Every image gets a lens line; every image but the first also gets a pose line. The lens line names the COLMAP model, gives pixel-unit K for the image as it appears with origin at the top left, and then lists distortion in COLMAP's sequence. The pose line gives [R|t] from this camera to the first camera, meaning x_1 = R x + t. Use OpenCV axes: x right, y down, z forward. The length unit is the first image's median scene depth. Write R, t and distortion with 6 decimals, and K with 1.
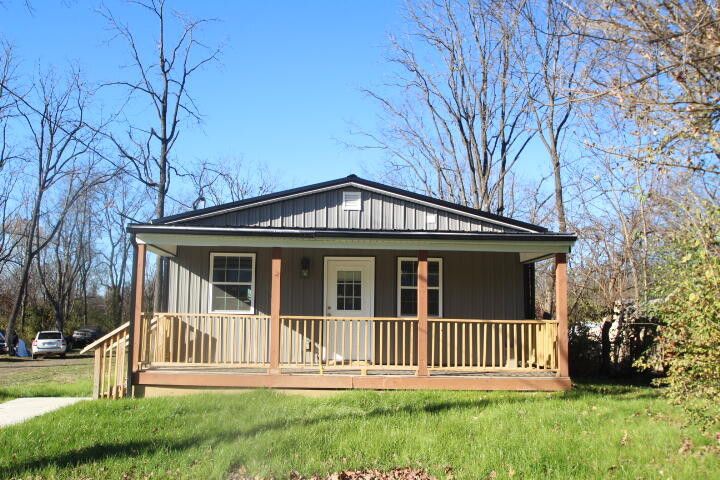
lens RADIAL K [[606.7, 0, 360.0], [0, 606.7, 240.0], [0, 0, 1]] dist [-0.036498, -0.002944]
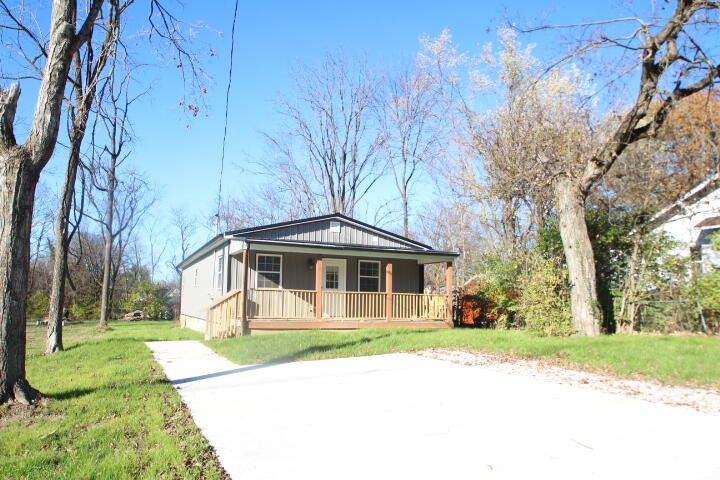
lens RADIAL K [[508.5, 0, 360.0], [0, 508.5, 240.0], [0, 0, 1]] dist [-0.025150, 0.000587]
pose [[0.926078, 0.047724, 0.374303, -0.503523], [-0.051613, 0.998667, 0.000367, -0.030936], [-0.373787, -0.019659, 0.927306, -0.405943]]
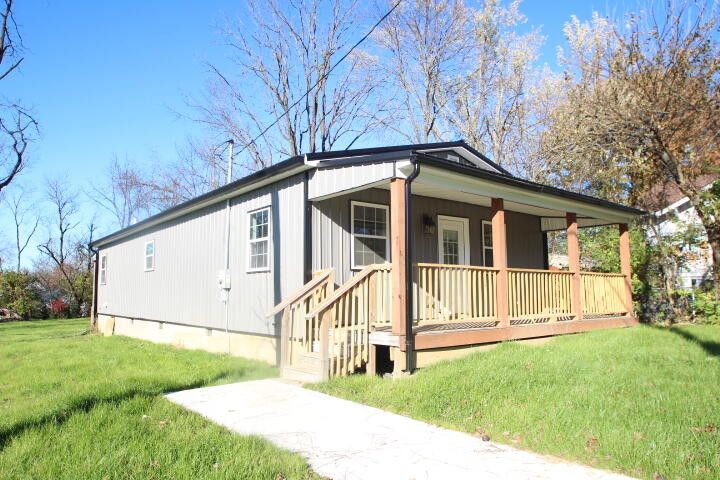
lens RADIAL K [[491.9, 0, 360.0], [0, 491.9, 240.0], [0, 0, 1]] dist [-0.035916, 0.000255]
pose [[0.798470, 0.043649, 0.600451, -0.656362], [-0.058354, 0.998283, 0.005030, 0.073064], [-0.599200, -0.039055, 0.799646, 0.411681]]
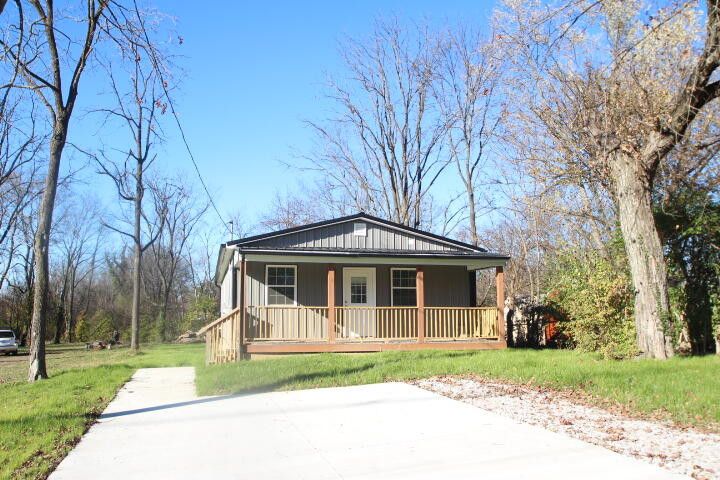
lens RADIAL K [[606.7, 0, 360.0], [0, 606.7, 240.0], [0, 0, 1]] dist [-0.036498, -0.002944]
pose [[0.978874, 0.008680, 0.204279, -0.318652], [-0.009191, 0.999957, 0.001556, -0.041641], [-0.204257, -0.003400, 0.978911, -0.452577]]
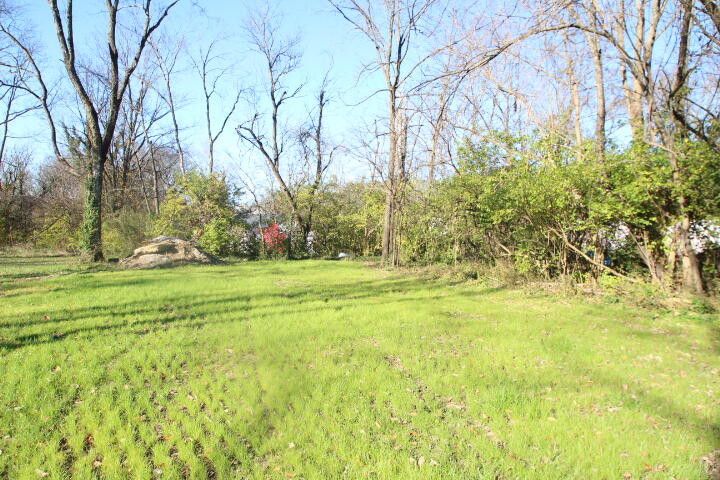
lens RADIAL K [[491.9, 0, 360.0], [0, 491.9, 240.0], [0, 0, 1]] dist [-0.035916, 0.000255]
pose [[0.968389, 0.001044, 0.249445, -0.410837], [-0.041904, 0.986461, 0.158549, 0.398678], [-0.245902, -0.163990, 0.955322, 2.647797]]
